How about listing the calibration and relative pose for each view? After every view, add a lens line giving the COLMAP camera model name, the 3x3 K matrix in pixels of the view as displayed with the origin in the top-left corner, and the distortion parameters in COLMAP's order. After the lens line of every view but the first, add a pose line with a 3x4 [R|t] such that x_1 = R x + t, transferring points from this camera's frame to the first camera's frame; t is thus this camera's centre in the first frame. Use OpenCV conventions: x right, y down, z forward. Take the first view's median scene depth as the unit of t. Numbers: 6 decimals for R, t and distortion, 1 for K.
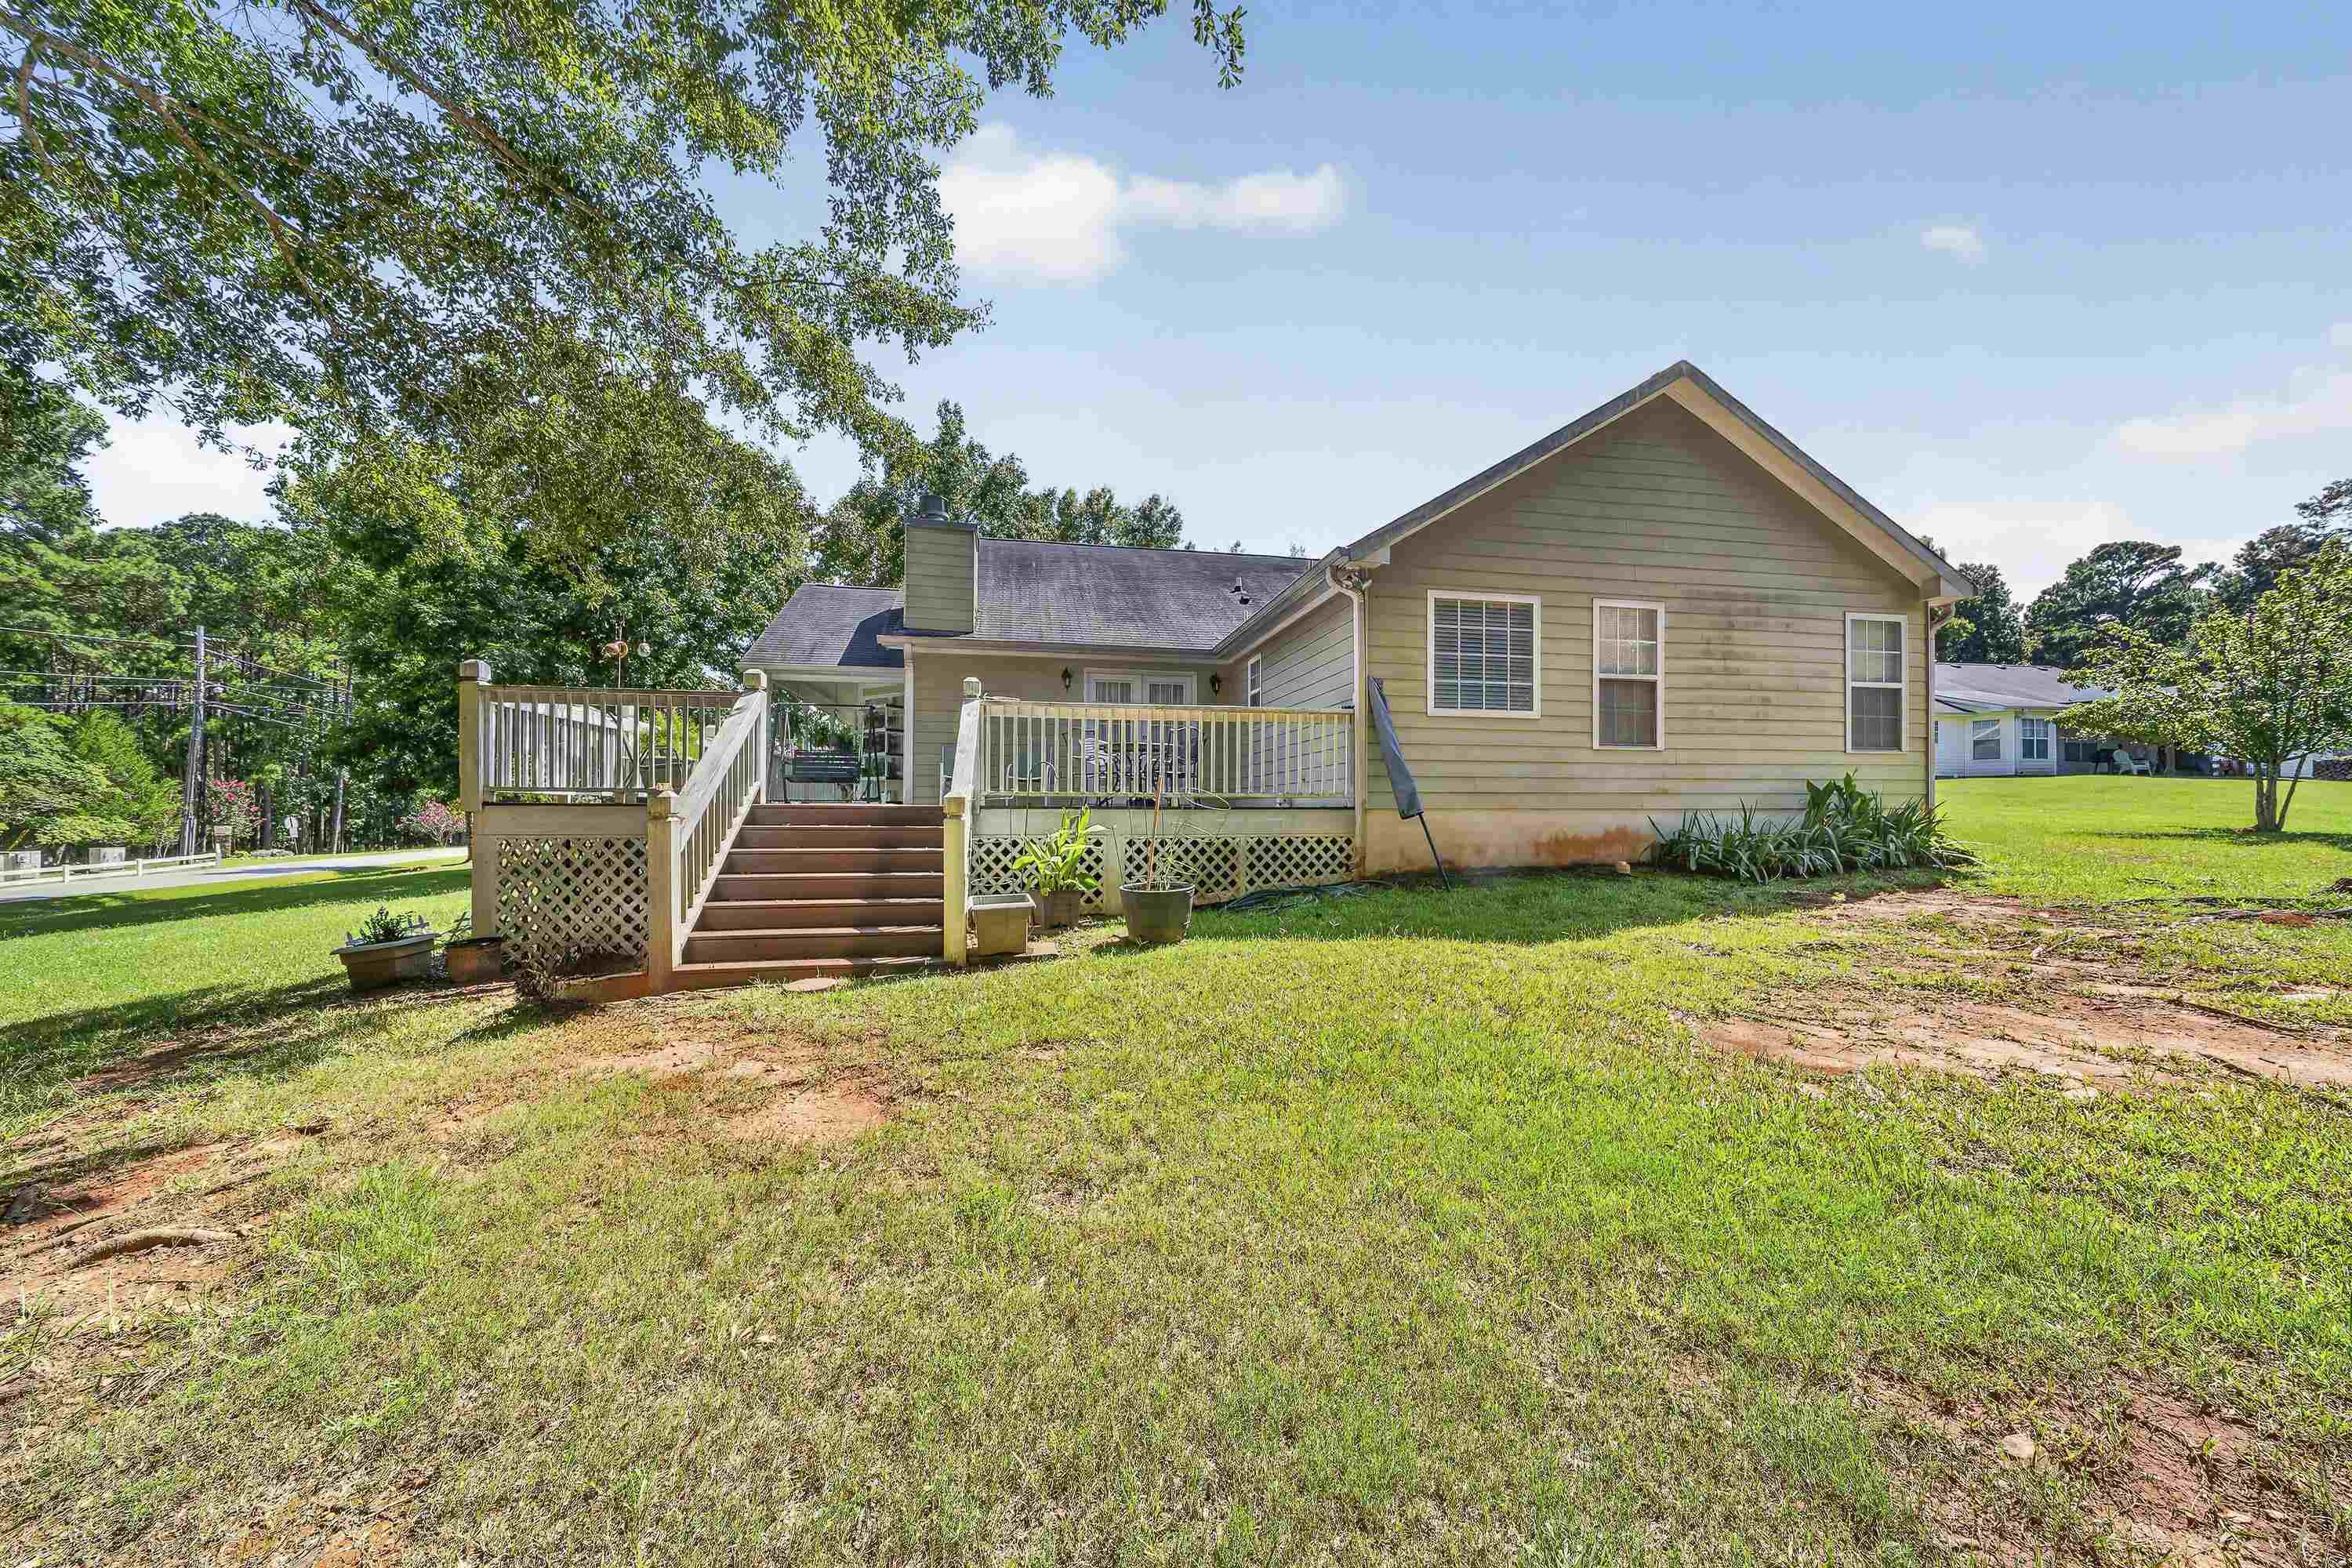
lens RADIAL K [[835.8, 0, 1180.5], [0, 835.8, 781.1], [0, 0, 1]] dist [-0.003277, -0.000210]
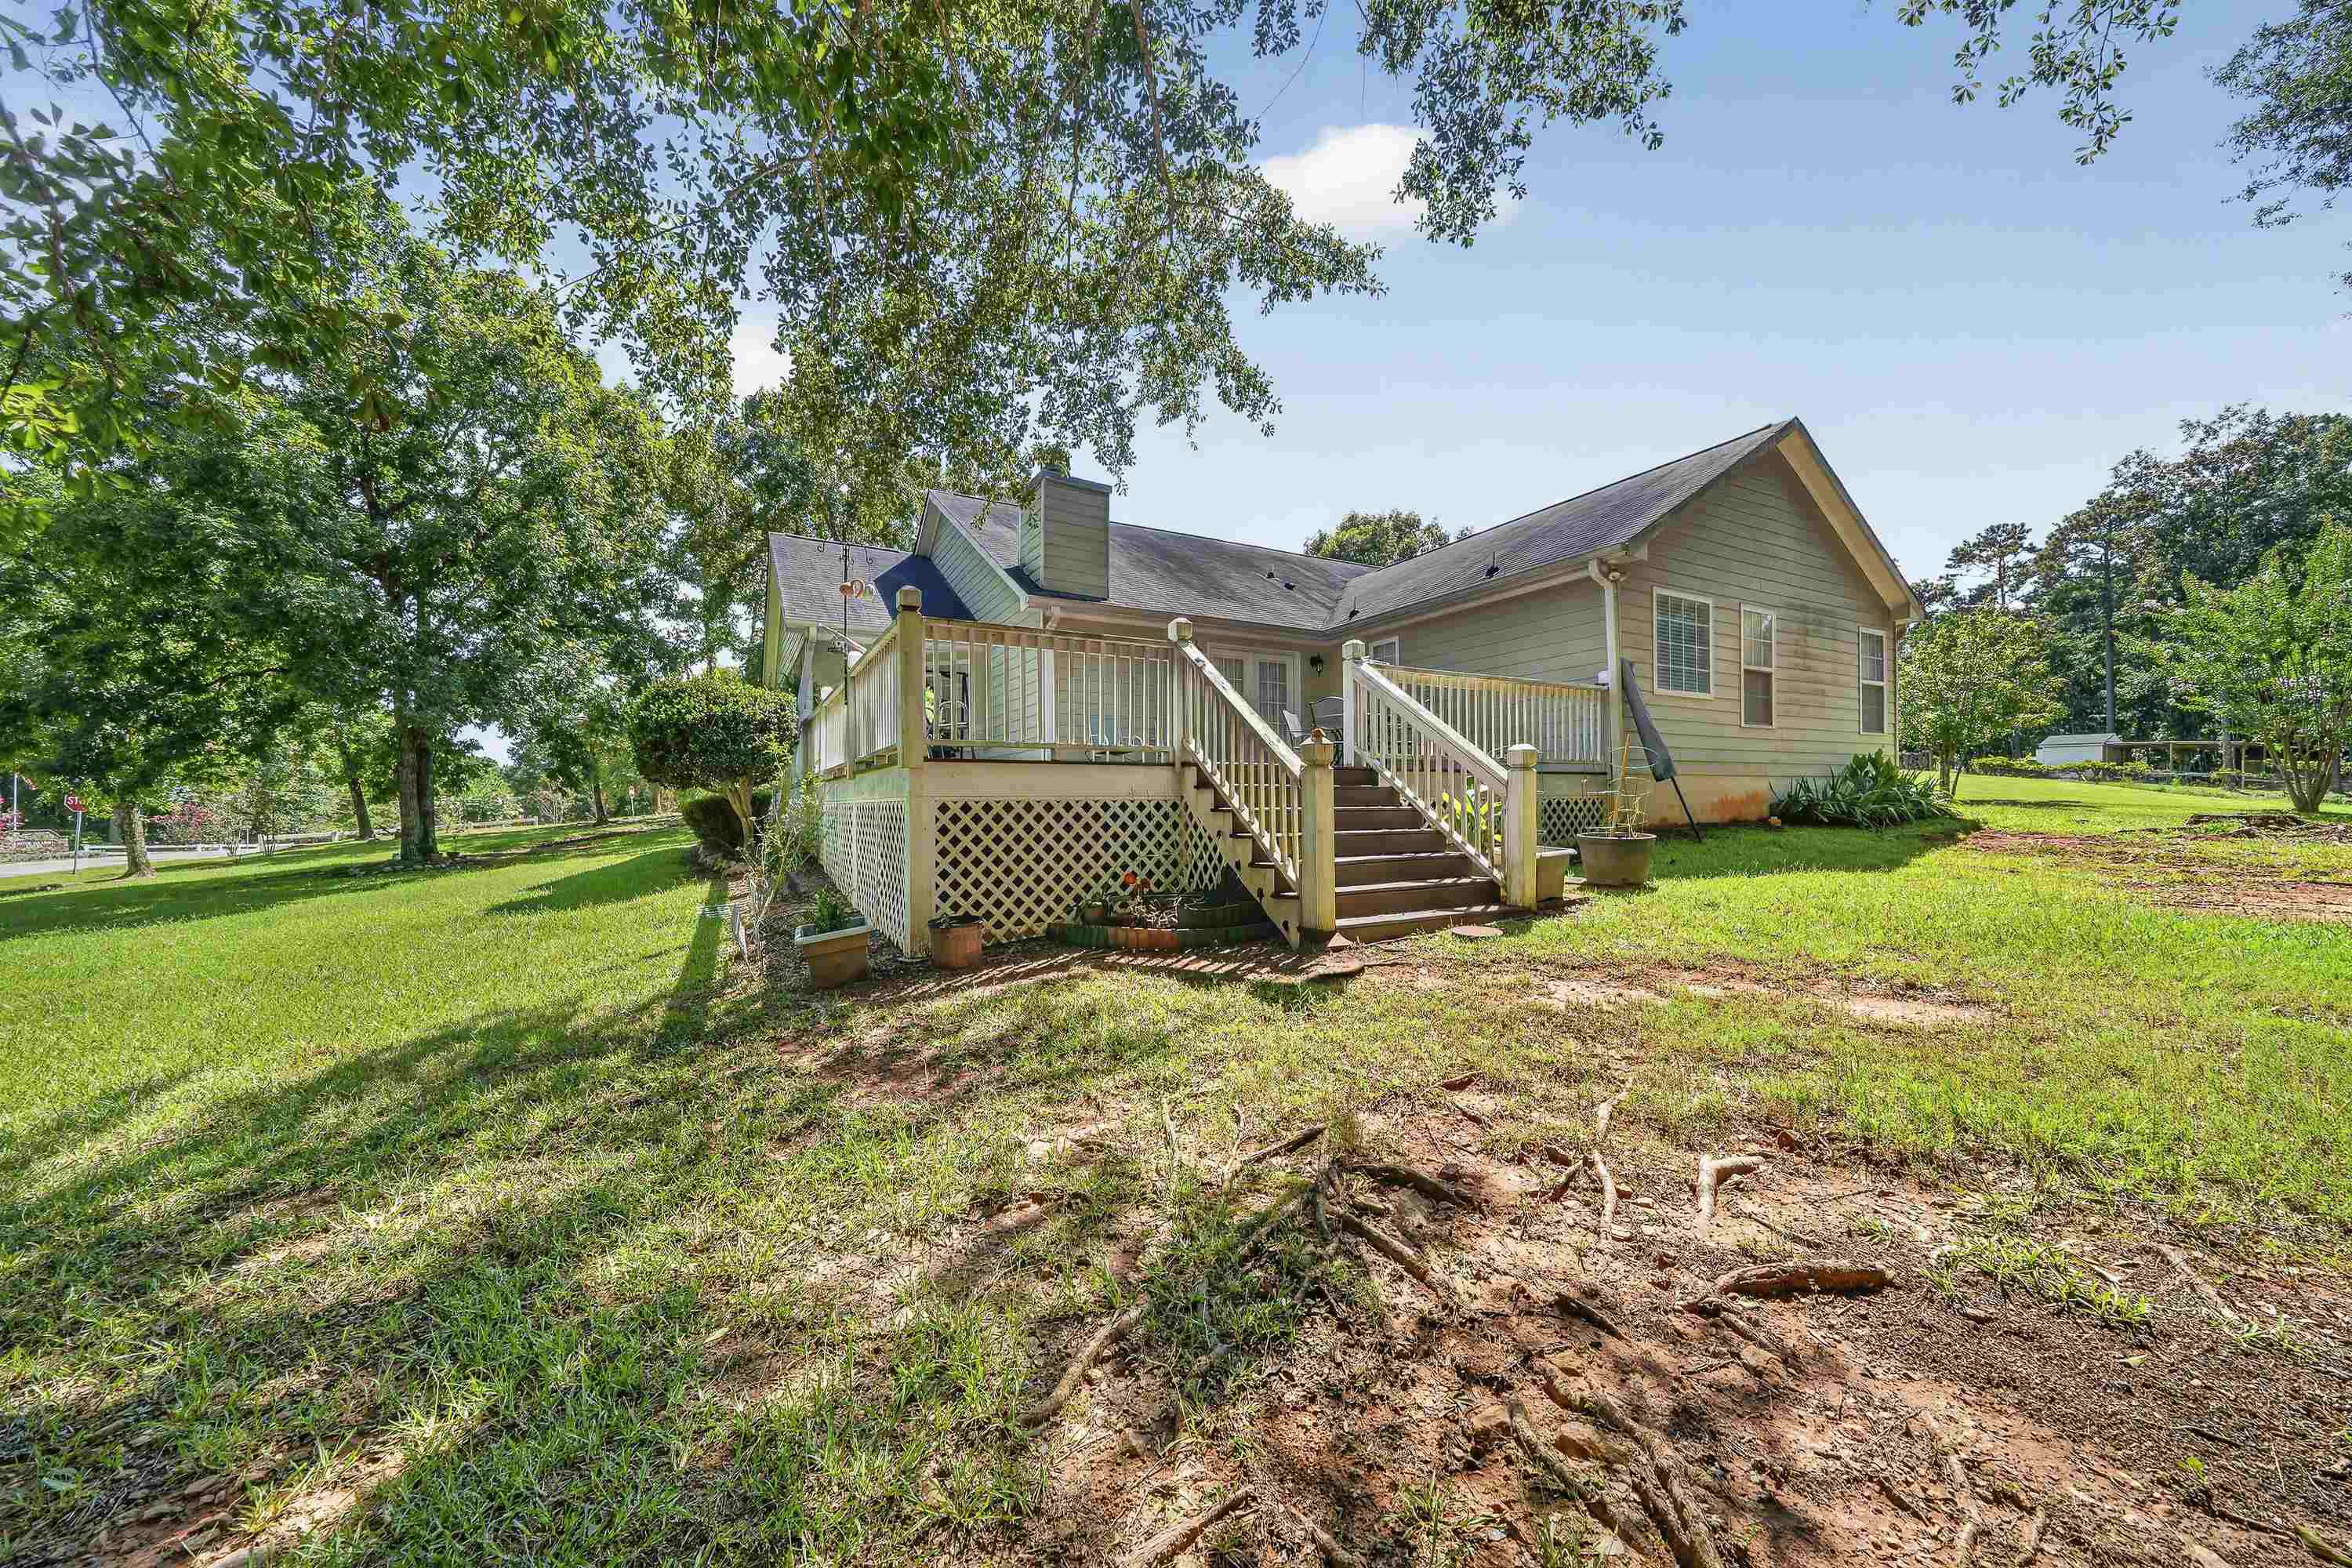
lens RADIAL K [[835.8, 0, 1179.6], [0, 835.8, 778.7], [0, 0, 1]] dist [-0.003277, -0.000210]
pose [[0.949323, -0.001754, 0.314297, -0.692512], [0.001443, 0.999998, 0.001221, 0.036785], [-0.314298, -0.000705, 0.949324, 0.101040]]
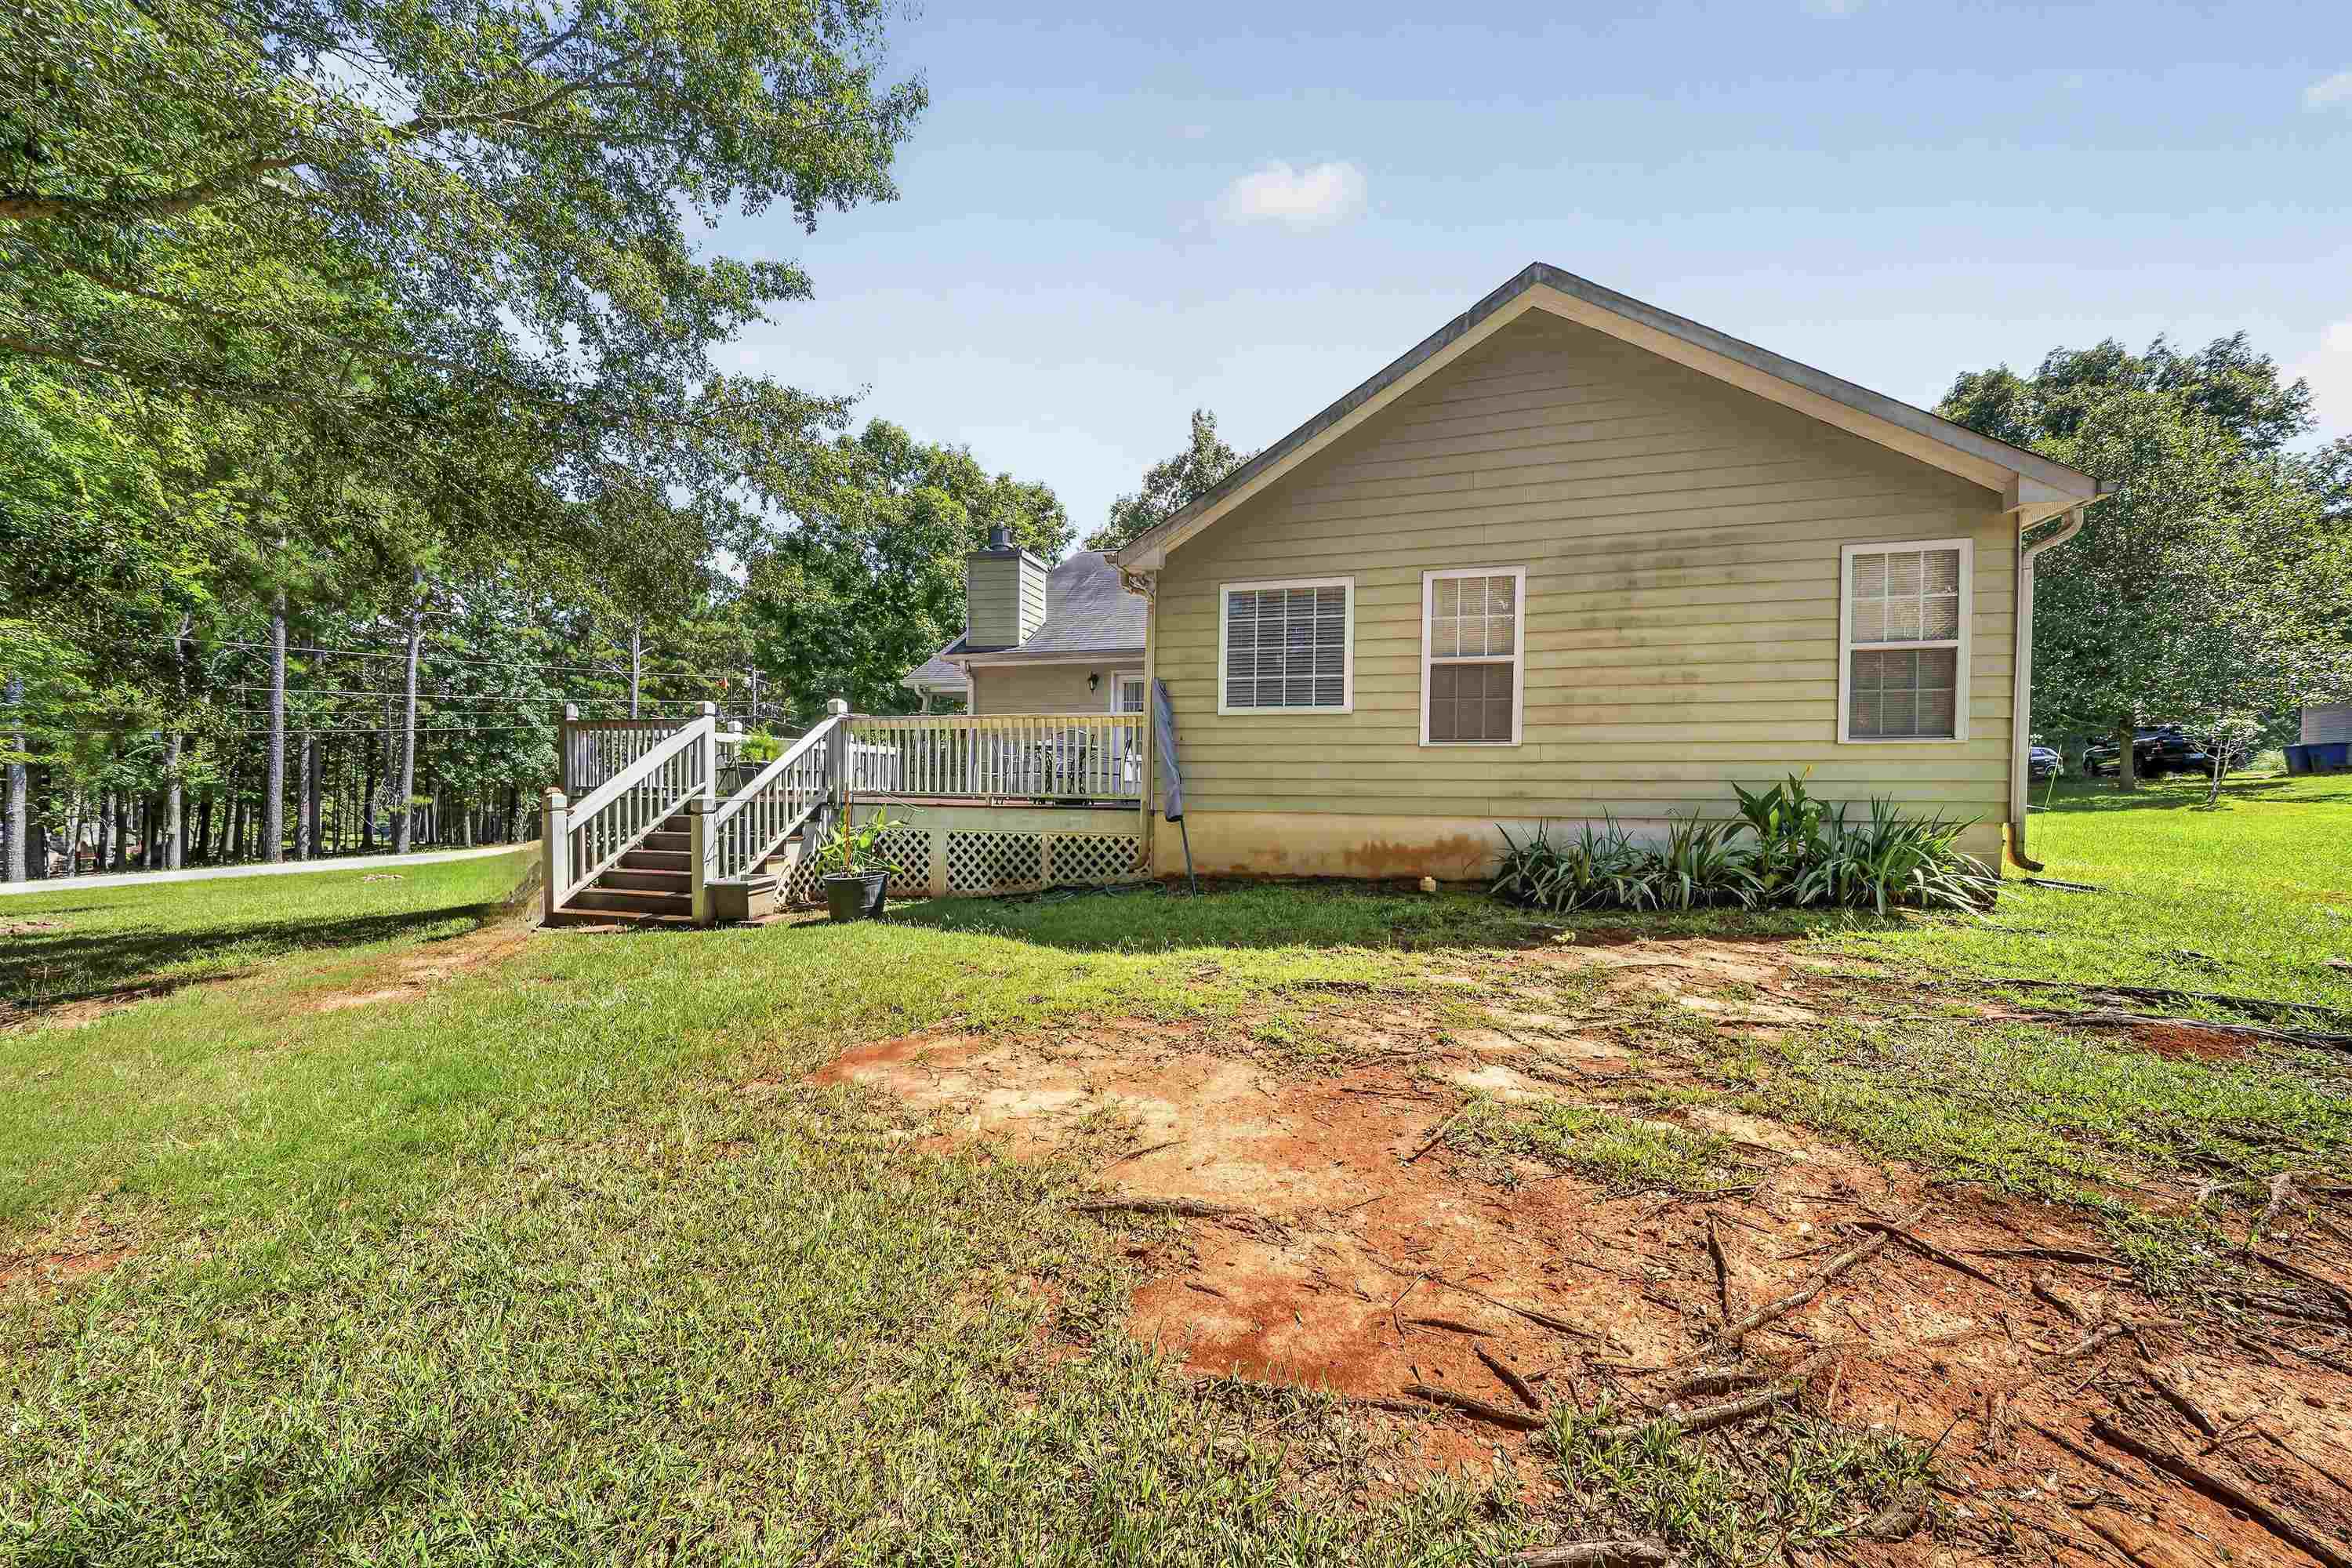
lens RADIAL K [[781.0, 0, 1170.4], [0, 781.0, 793.3], [0, 0, 1]] dist [-0.000585, -0.000009]
pose [[0.895569, 0.008050, -0.444851, 0.641999], [0.000211, 0.999828, 0.018519, -0.004663], [0.444923, -0.016679, 0.895413, 0.161767]]
